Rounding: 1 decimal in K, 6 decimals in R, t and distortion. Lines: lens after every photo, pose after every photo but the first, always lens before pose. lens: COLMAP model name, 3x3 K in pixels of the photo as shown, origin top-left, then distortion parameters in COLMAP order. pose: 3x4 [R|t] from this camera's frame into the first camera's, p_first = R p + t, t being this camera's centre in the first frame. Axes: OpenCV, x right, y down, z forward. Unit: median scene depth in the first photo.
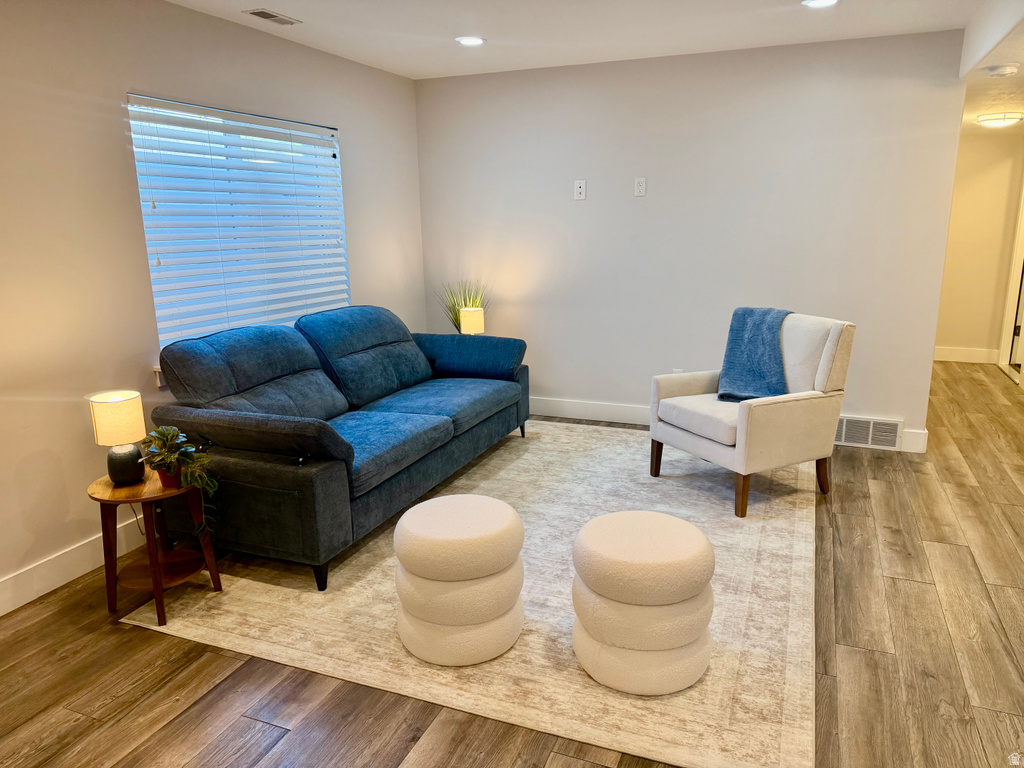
lens RADIAL K [[724.3, 0, 511.5], [0, 724.3, 388.0], [0, 0, 1]] dist [0.048435, -0.059272]
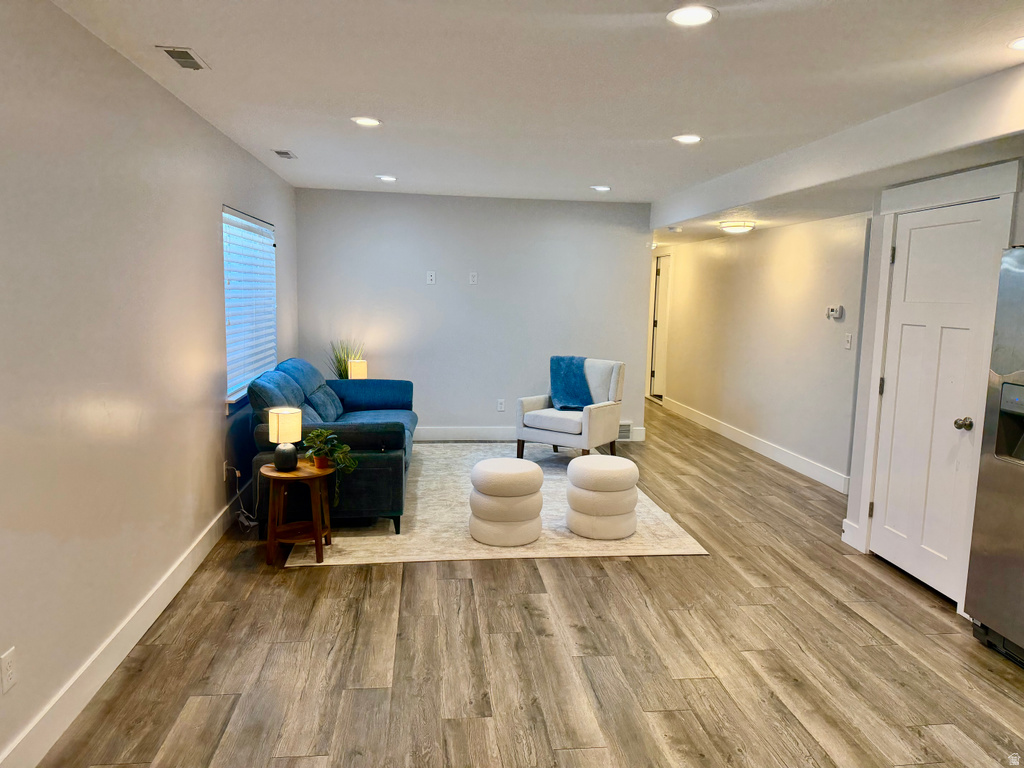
lens RADIAL K [[724.3, 0, 507.1], [0, 724.3, 378.3], [0, 0, 1]] dist [0.048435, -0.059272]
pose [[0.872069, -0.024102, 0.488788, -0.648940], [0.076181, 0.993296, -0.086941, 0.081874], [-0.483416, 0.113055, 0.868060, -0.393817]]
